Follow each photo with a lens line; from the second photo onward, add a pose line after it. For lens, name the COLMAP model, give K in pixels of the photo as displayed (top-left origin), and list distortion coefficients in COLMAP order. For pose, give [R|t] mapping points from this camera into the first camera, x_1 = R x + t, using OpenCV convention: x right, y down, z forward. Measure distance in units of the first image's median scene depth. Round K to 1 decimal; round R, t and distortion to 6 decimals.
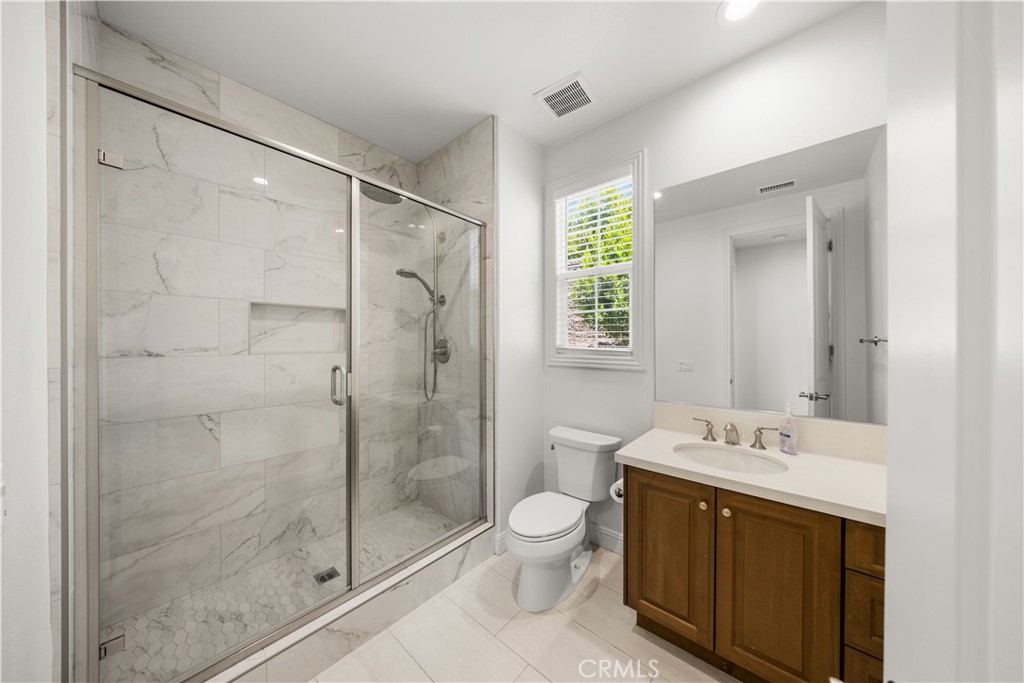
lens RADIAL K [[322.0, 0, 509.0], [0, 322.0, 342.1], [0, 0, 1]] dist [-0.003205, -0.000534]
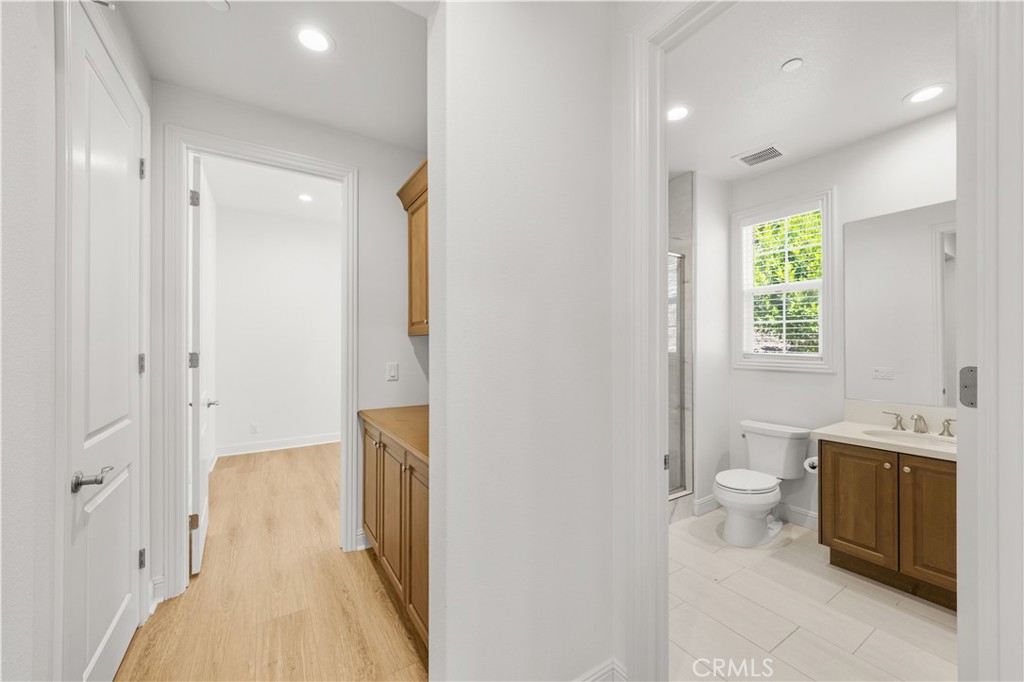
lens RADIAL K [[383.7, 0, 512.1], [0, 383.7, 343.1], [0, 0, 1]] dist [-0.002077, 0.001563]
pose [[0.961099, -0.000022, -0.276205, -0.335782], [-0.001354, 0.999988, -0.004794, -0.014069], [0.276202, 0.004982, 0.961087, -0.699877]]
